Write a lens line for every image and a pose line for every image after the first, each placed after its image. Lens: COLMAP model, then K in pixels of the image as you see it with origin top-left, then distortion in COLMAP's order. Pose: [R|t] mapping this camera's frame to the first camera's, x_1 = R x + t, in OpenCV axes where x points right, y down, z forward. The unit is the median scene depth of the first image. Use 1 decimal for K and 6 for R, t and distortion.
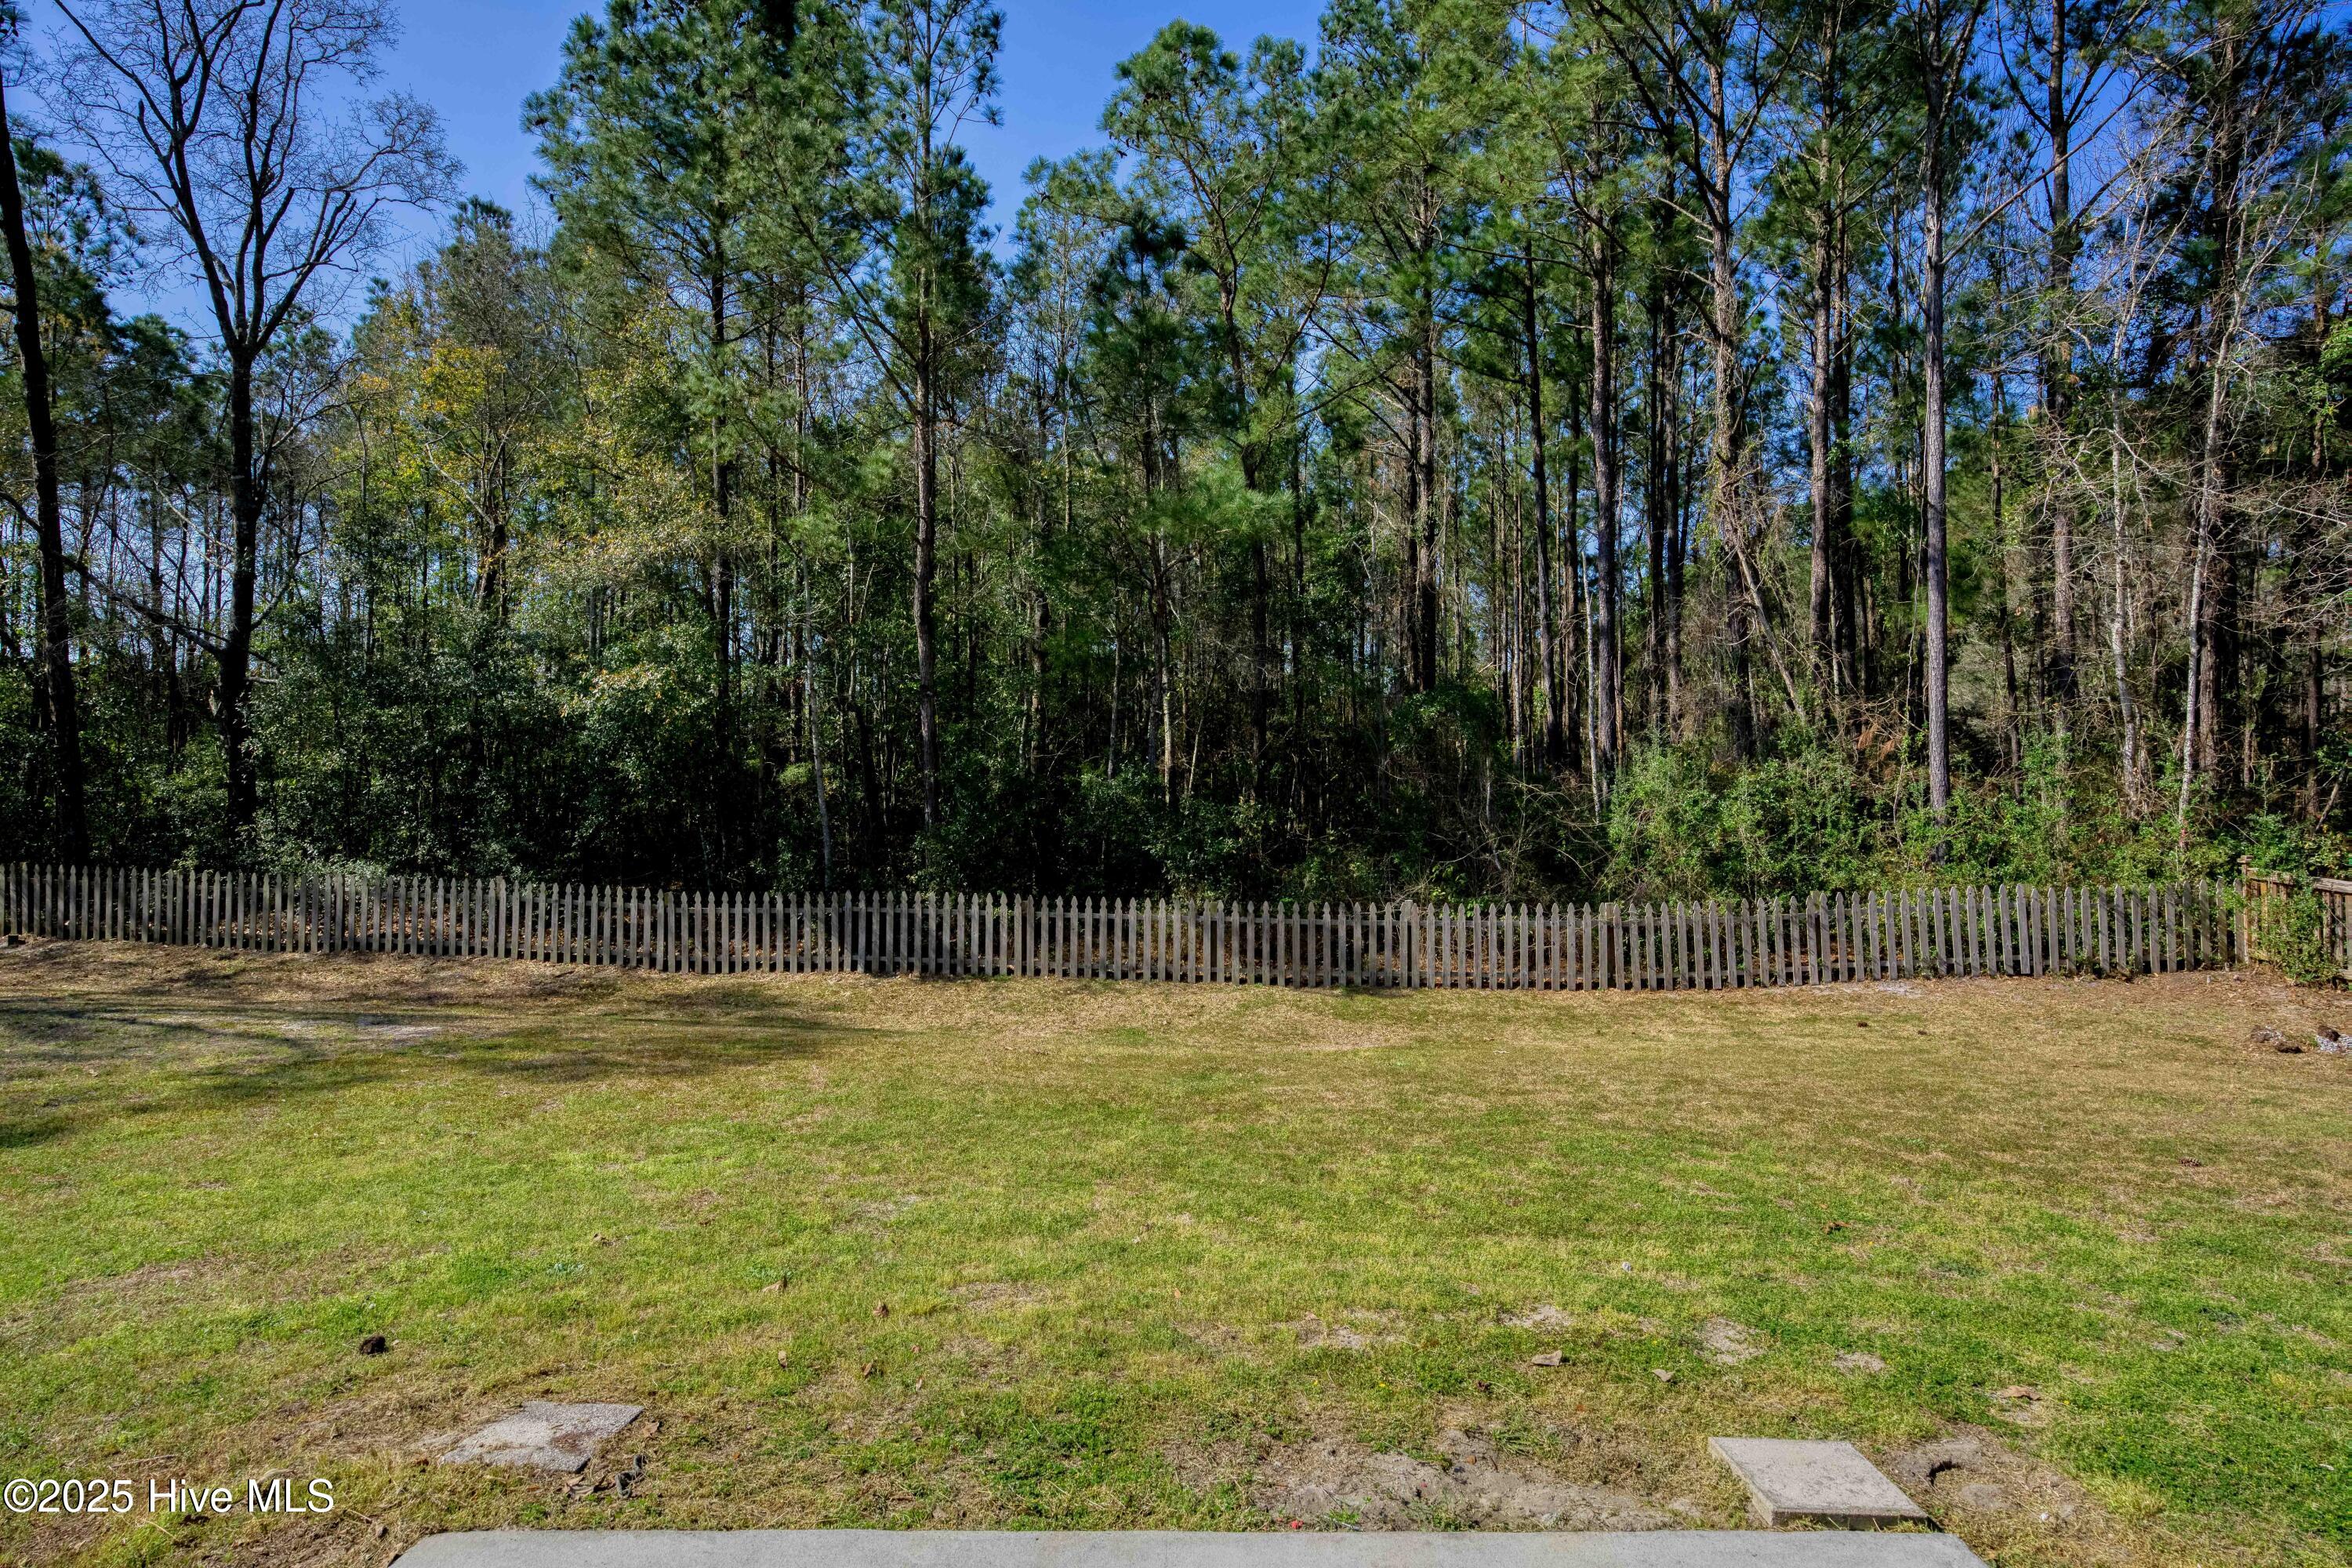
lens RADIAL K [[1452.2, 0, 1176.0], [0, 1452.2, 784.0], [0, 0, 1]] dist [0.000825, 0.000011]
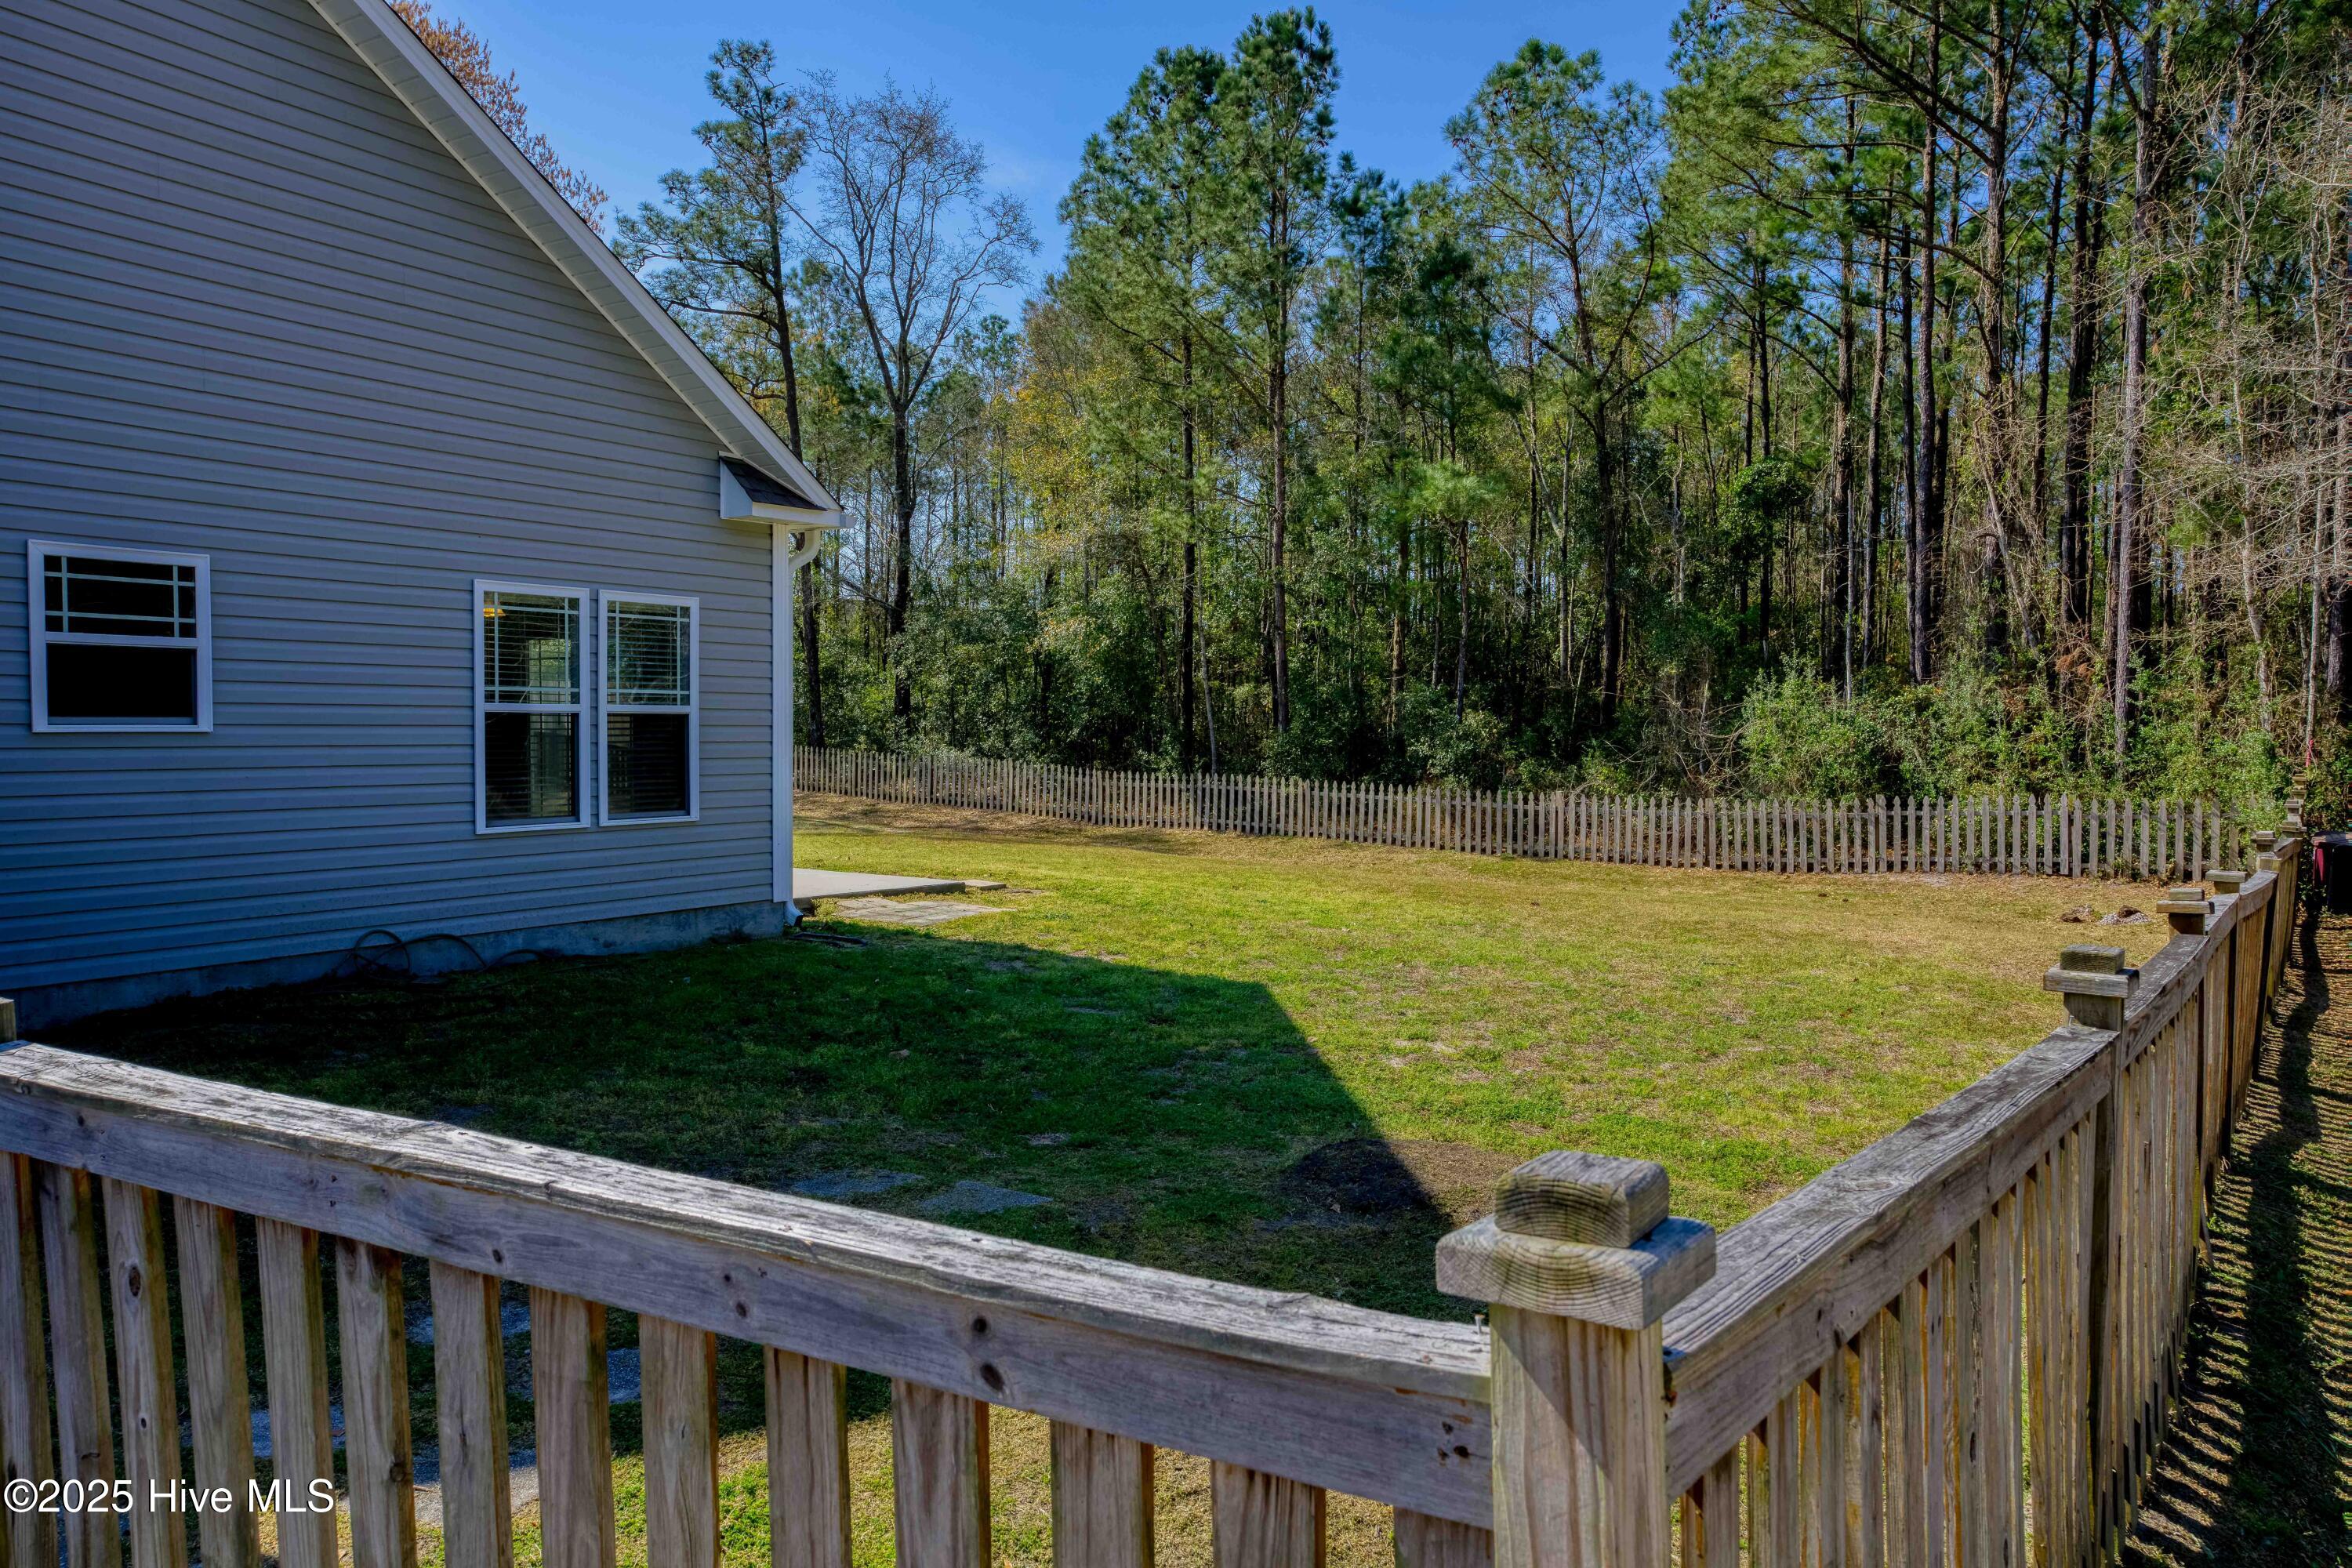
lens RADIAL K [[1713.6, 0, 1165.8], [0, 1713.6, 809.9], [0, 0, 1]] dist [-0.004347, 0.002364]
pose [[0.846983, 0.038366, -0.530234, 0.688214], [0.011974, 0.995763, 0.091178, -0.049472], [0.531485, -0.083575, 0.842935, -0.491999]]
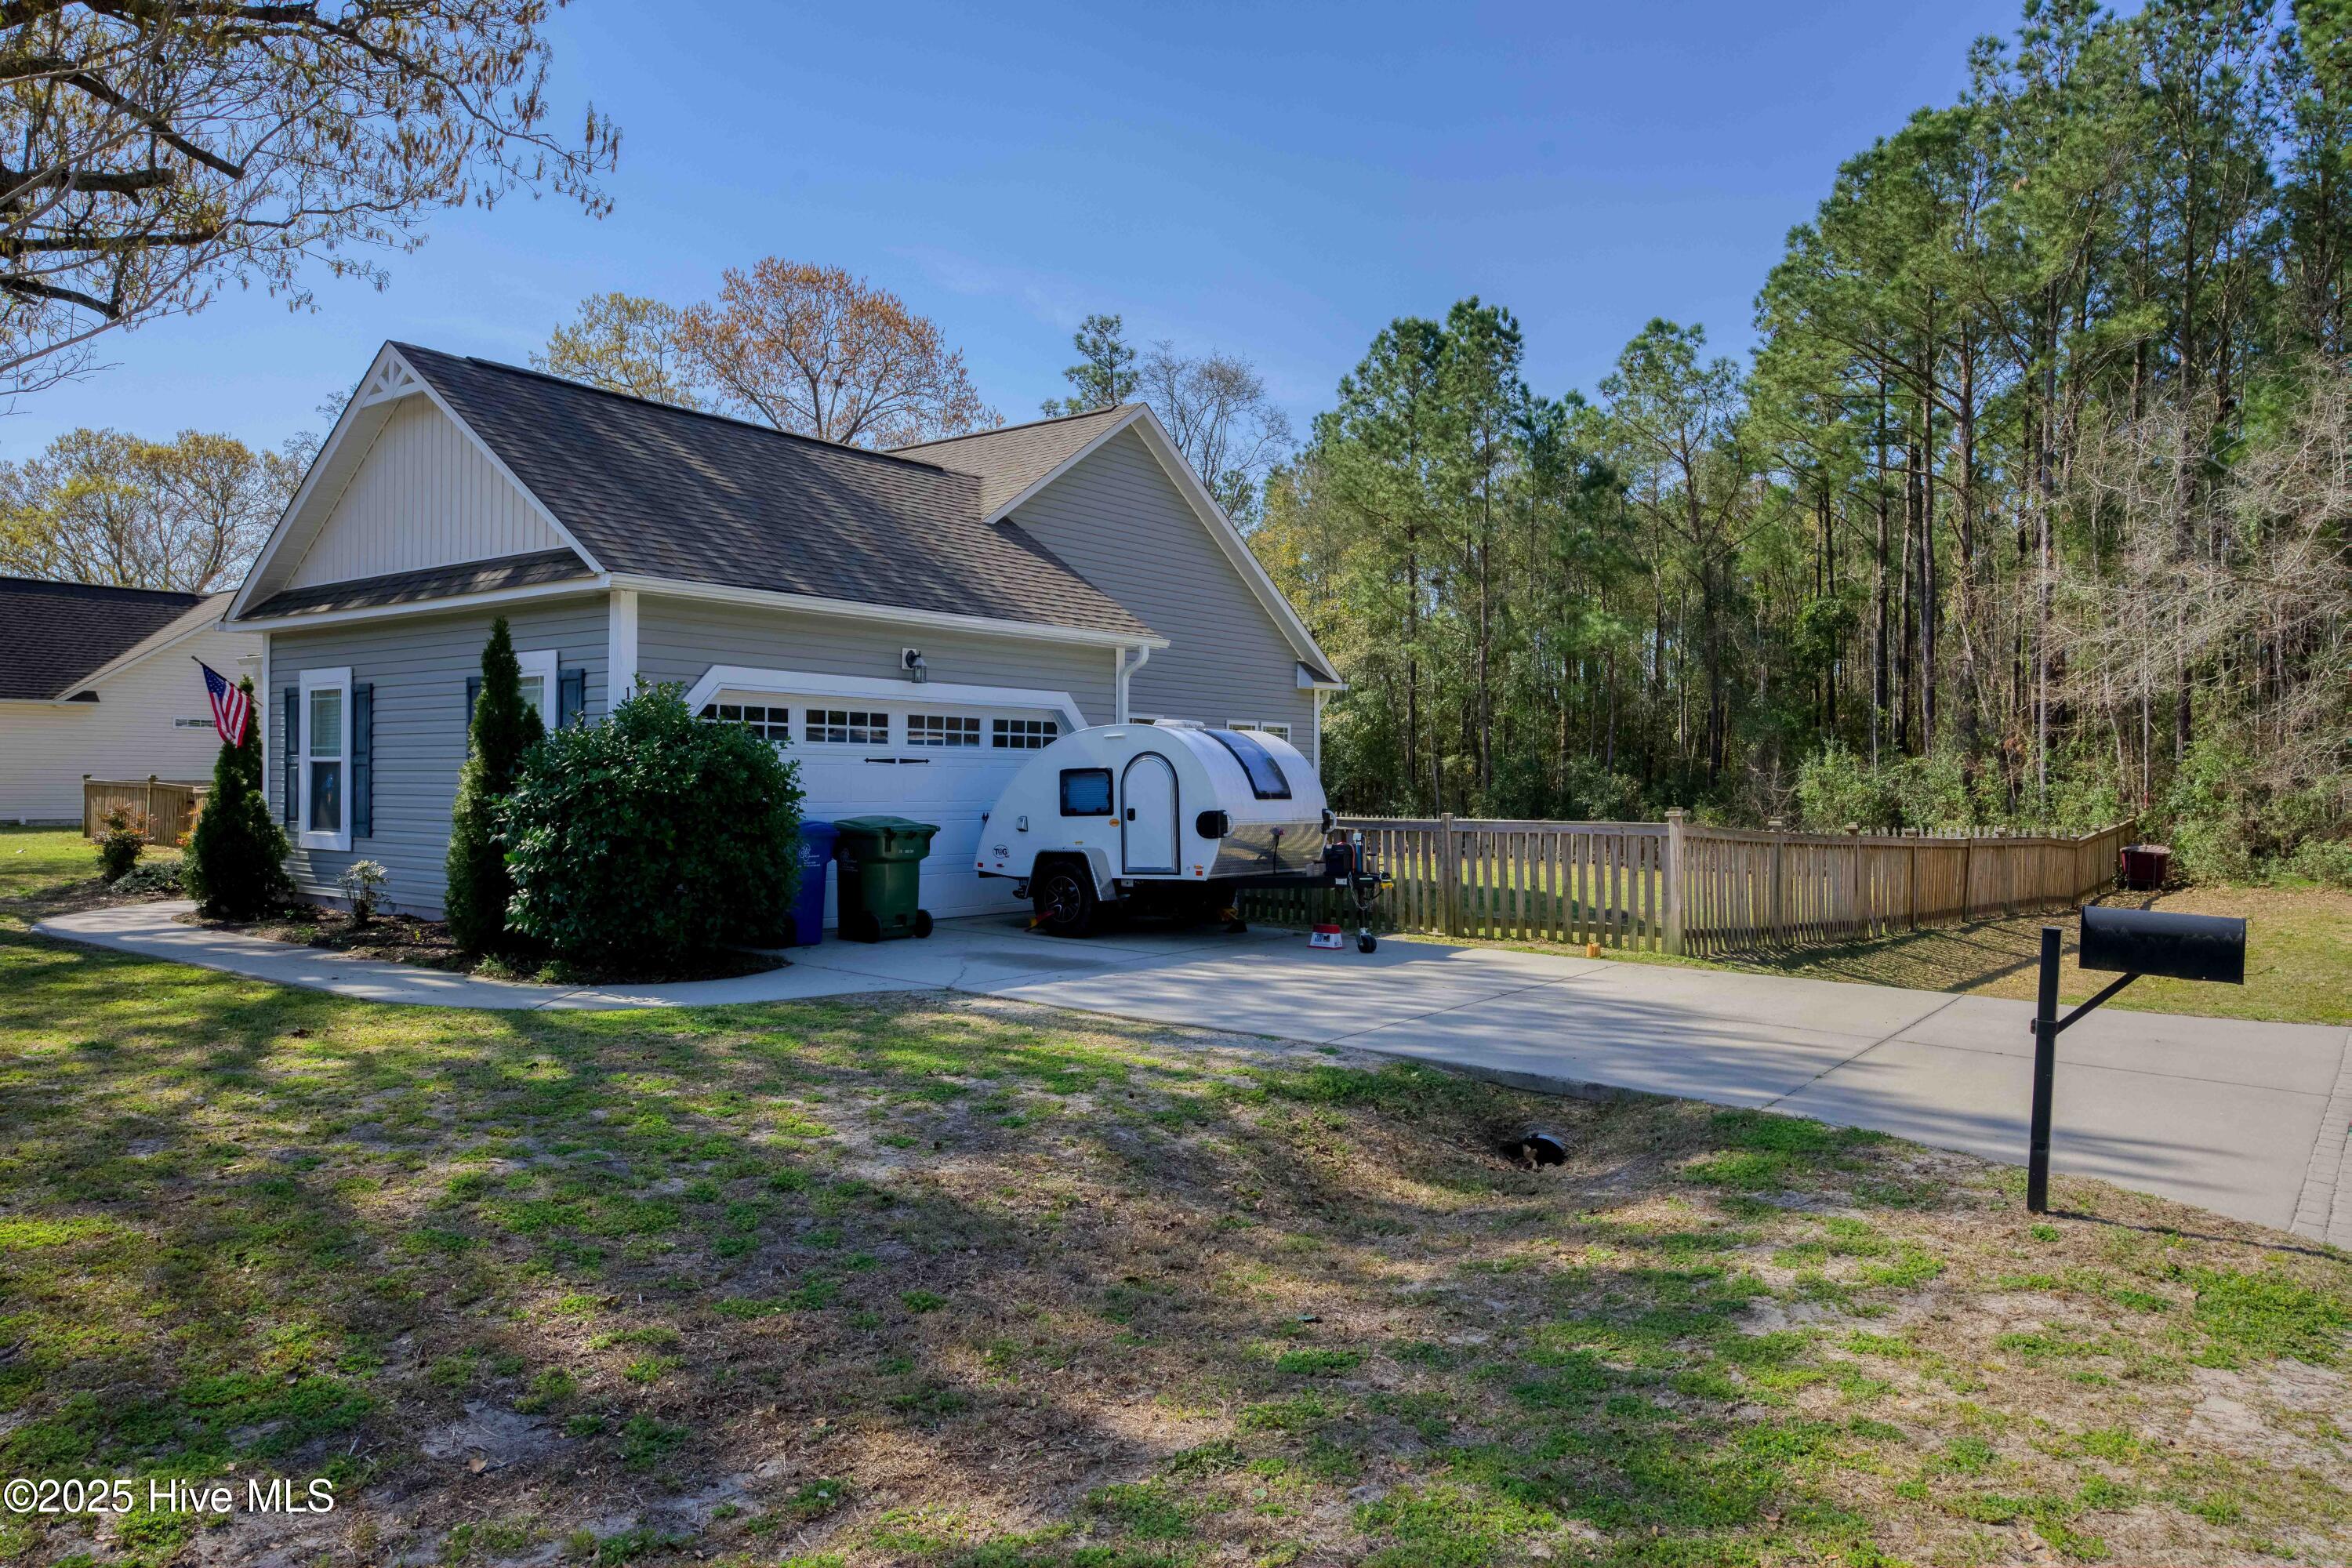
lens RADIAL K [[1605.8, 0, 1176.0], [0, 1605.8, 784.0], [0, 0, 1]] dist [0.004917, 0.000609]
pose [[0.801836, 0.012133, -0.597421, 0.946149], [0.013165, 0.999192, 0.037963, -0.074167], [0.597399, -0.038306, 0.801029, -1.215579]]
